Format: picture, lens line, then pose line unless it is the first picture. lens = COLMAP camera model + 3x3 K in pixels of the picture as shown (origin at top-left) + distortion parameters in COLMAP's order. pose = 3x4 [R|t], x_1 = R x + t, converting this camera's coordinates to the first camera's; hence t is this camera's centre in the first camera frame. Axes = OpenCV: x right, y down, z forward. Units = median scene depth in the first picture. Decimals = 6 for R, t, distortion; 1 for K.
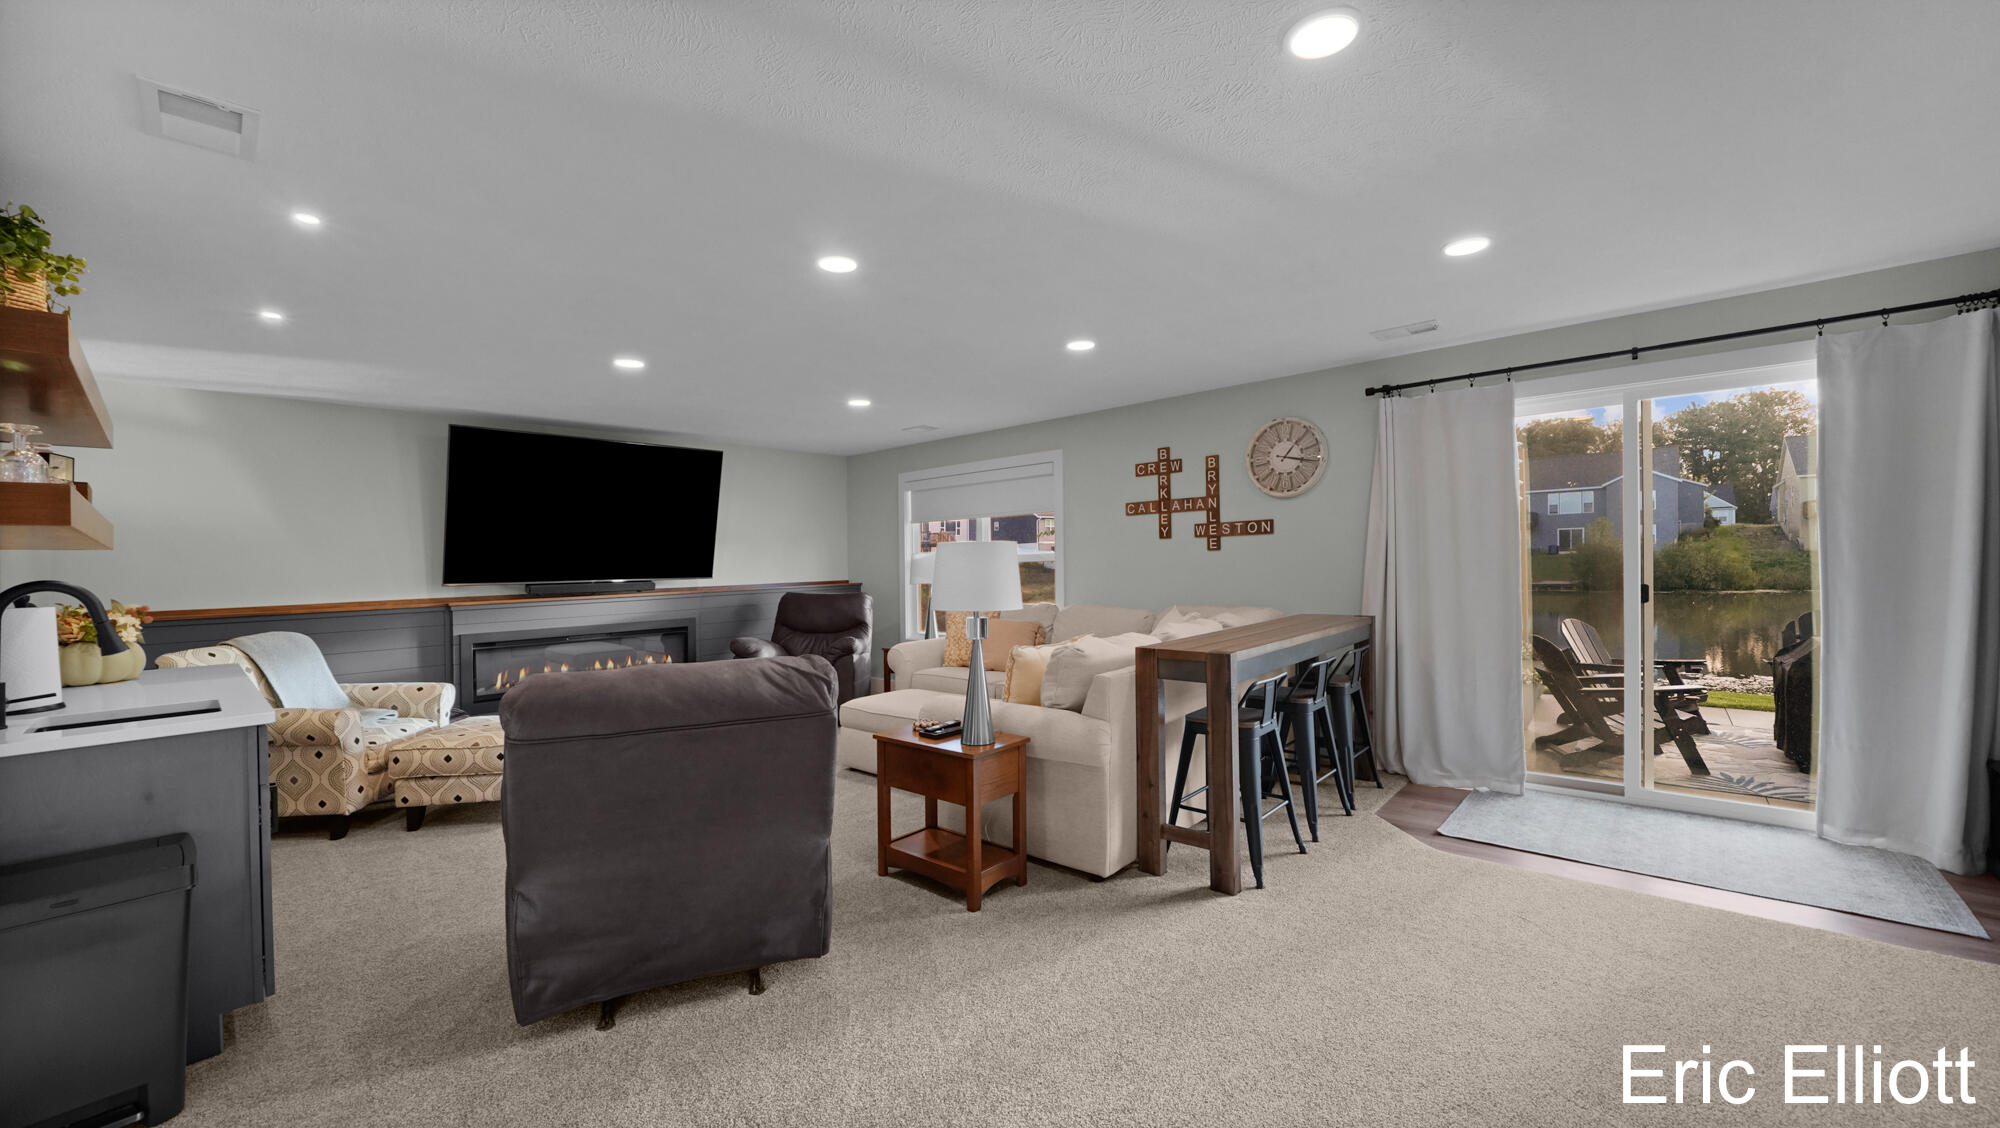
lens RADIAL K [[757.1, 0, 1001.3], [0, 757.1, 581.9], [0, 0, 1]] dist [0.000106, 0.000001]
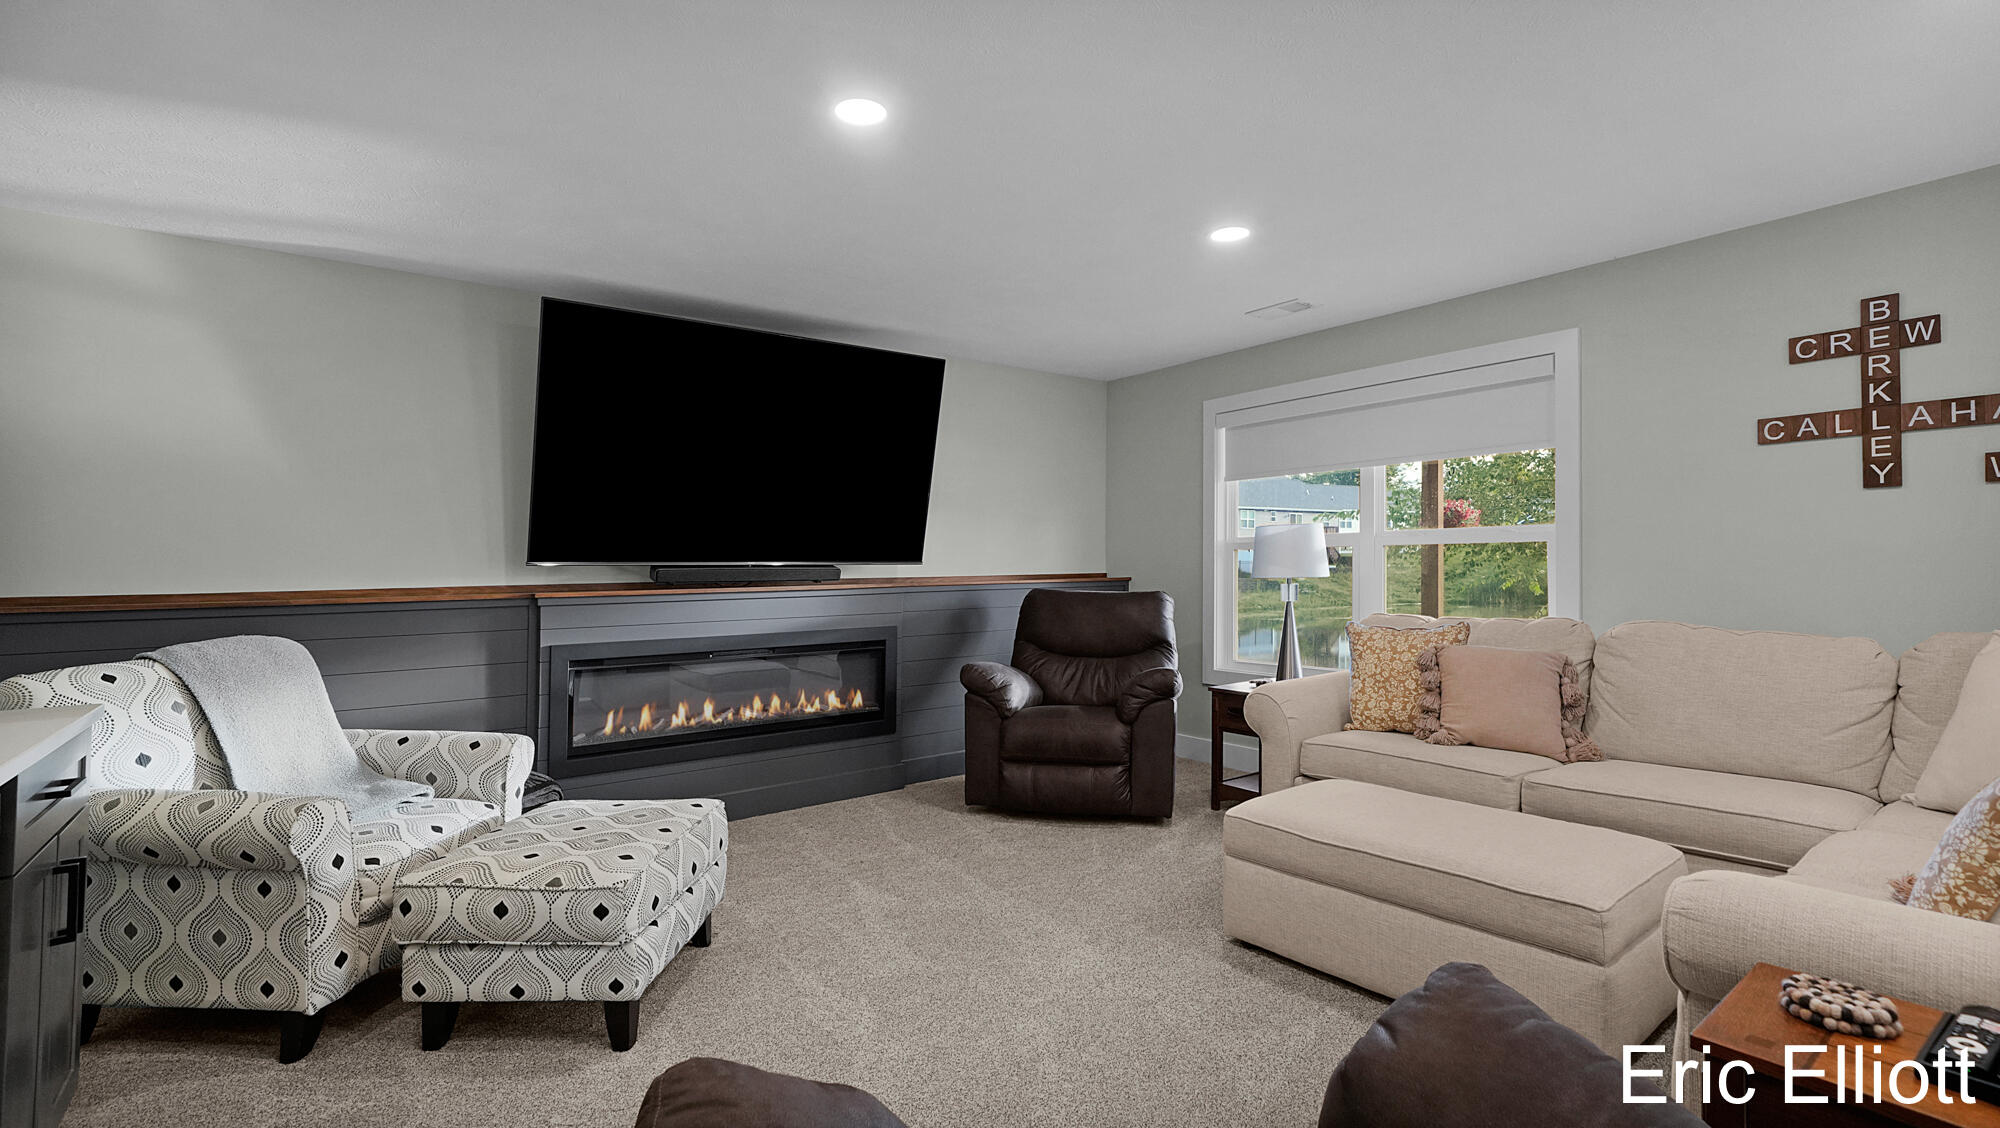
lens RADIAL K [[893.5, 0, 1000.0], [0, 893.5, 564.0], [0, 0, 1]] dist [0.000779, 0.021291]
pose [[0.983657, 0.013728, -0.179526, -0.250848], [-0.018349, 0.999541, -0.024104, 0.015960], [0.179112, 0.027005, 0.983458, 0.384916]]
